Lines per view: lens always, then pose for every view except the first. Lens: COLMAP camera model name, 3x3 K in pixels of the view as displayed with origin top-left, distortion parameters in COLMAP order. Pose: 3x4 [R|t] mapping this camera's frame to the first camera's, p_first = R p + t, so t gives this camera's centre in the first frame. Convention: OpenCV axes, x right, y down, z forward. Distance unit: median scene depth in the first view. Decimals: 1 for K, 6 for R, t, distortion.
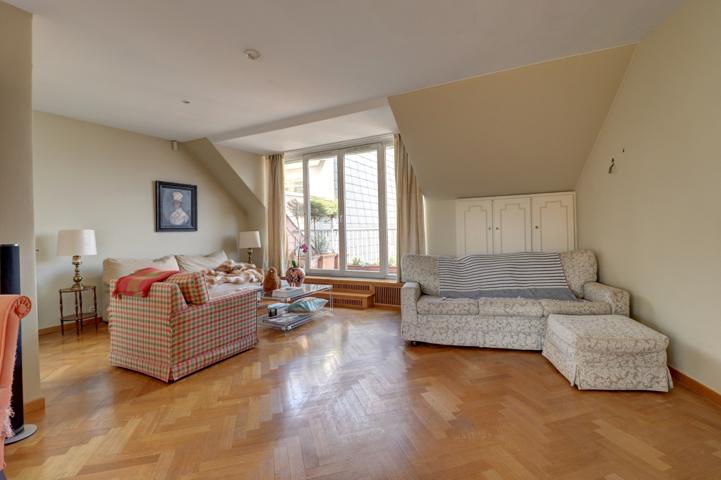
lens RADIAL K [[336.2, 0, 365.2], [0, 336.2, 230.0], [0, 0, 1]] dist [-0.008527, -0.008282]
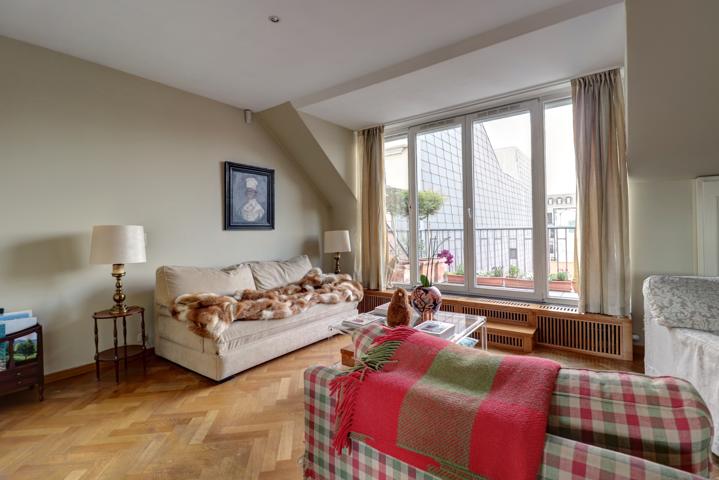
lens RADIAL K [[335.3, 0, 366.3], [0, 335.3, 229.2], [0, 0, 1]] dist [-0.008527, -0.008282]
pose [[0.989811, 0.005557, -0.142279, -0.198296], [-0.006364, 0.999966, -0.005216, 0.005046], [0.142245, 0.006069, 0.989813, 0.294626]]
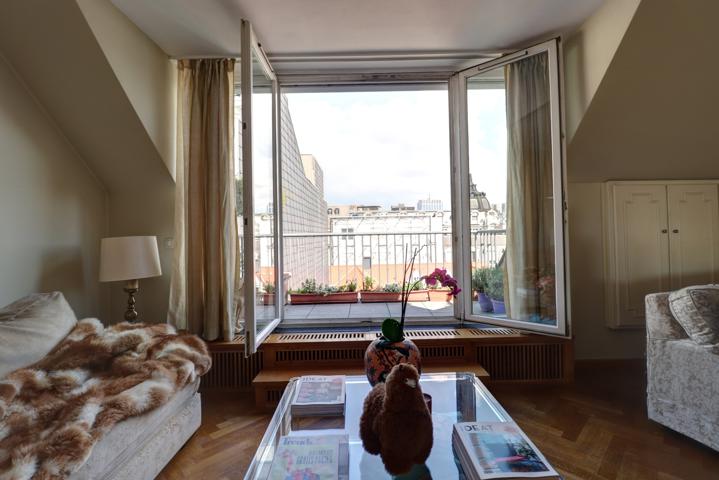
lens RADIAL K [[335.3, 0, 366.7], [0, 335.3, 228.7], [0, 0, 1]] dist [-0.008527, -0.008282]
pose [[0.877045, 0.013675, 0.480213, -0.339401], [0.000321, 0.999578, -0.029051, 0.007206], [-0.480408, 0.025633, 0.876670, 0.609182]]
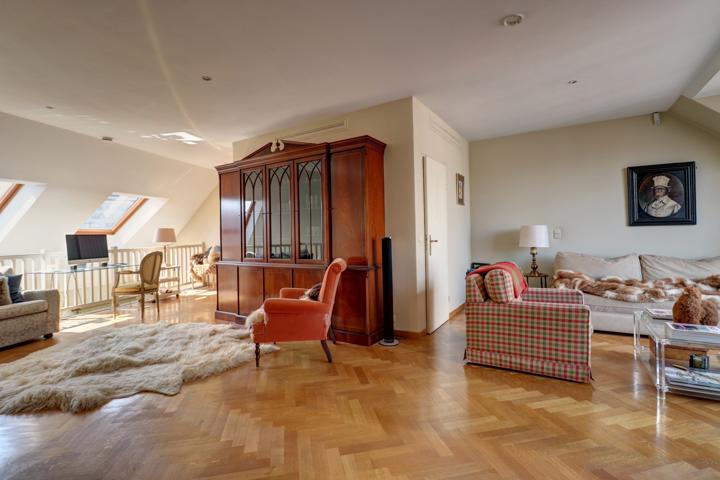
lens RADIAL K [[335.7, 0, 361.9], [0, 335.7, 232.7], [0, 0, 1]] dist [-0.008527, -0.008282]
pose [[-0.072850, 0.020379, -0.997135, 0.279919], [0.019374, 0.999631, 0.019015, -0.007365], [0.997155, -0.017934, -0.073218, 0.355638]]
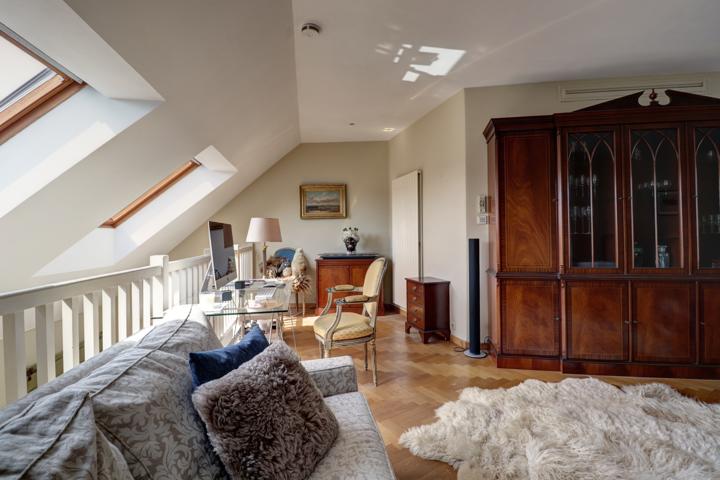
lens RADIAL K [[335.7, 0, 373.8], [0, 335.7, 231.2], [0, 0, 1]] dist [-0.008527, -0.008282]
pose [[0.305442, 0.009899, -0.952159, -0.127655], [-0.003277, 0.999951, 0.009345, 0.005773], [0.952205, 0.000266, 0.305460, -0.465747]]
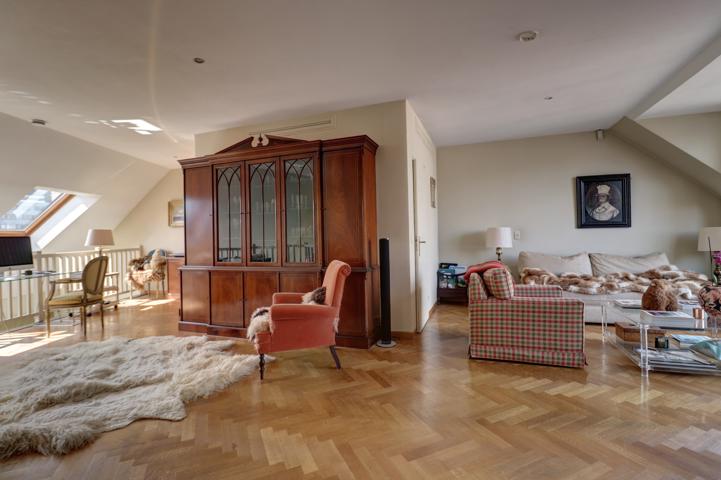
lens RADIAL K [[336.2, 0, 360.8], [0, 336.2, 233.3], [0, 0, 1]] dist [-0.008527, -0.008282]
pose [[0.130162, 0.014626, -0.991385, 0.265572], [0.015754, 0.999734, 0.016817, -0.006615], [0.991368, -0.017807, 0.129897, 0.224610]]
